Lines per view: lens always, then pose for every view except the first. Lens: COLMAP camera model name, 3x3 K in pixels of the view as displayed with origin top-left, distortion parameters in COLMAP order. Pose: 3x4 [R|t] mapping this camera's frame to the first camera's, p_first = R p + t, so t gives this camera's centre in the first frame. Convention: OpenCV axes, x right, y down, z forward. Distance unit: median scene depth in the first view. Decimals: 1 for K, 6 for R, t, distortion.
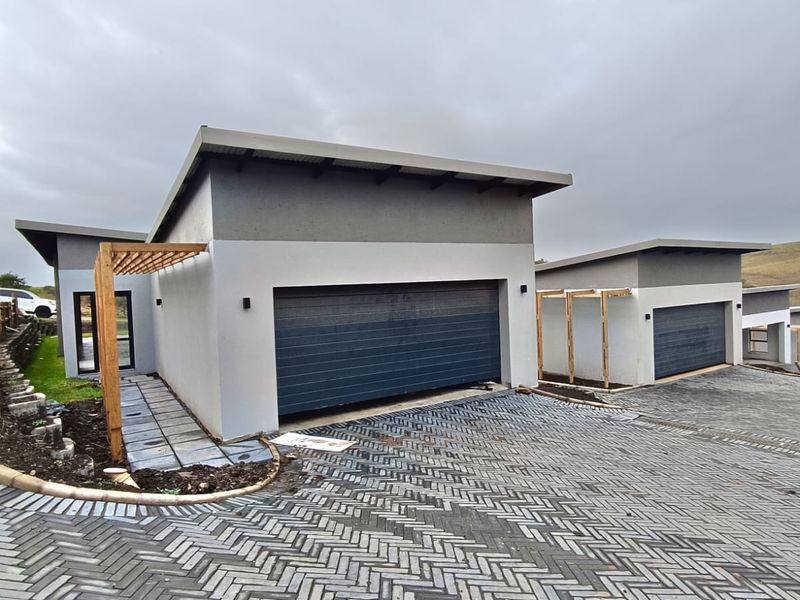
lens RADIAL K [[494.6, 0, 400.0], [0, 494.6, 300.0], [0, 0, 1]] dist [0.000928, -0.029366]
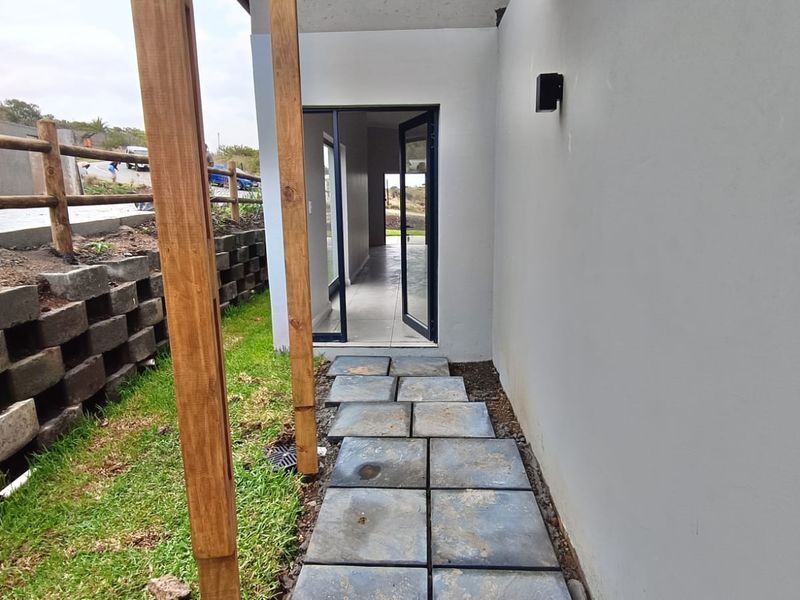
lens RADIAL K [[494.6, 0, 400.0], [0, 494.6, 300.0], [0, 0, 1]] dist [0.000928, -0.029366]
pose [[0.821761, 0.146180, -0.550764, -0.188016], [-0.037290, 0.978259, 0.204006, 0.014606], [0.568611, -0.147106, 0.809346, 0.369656]]
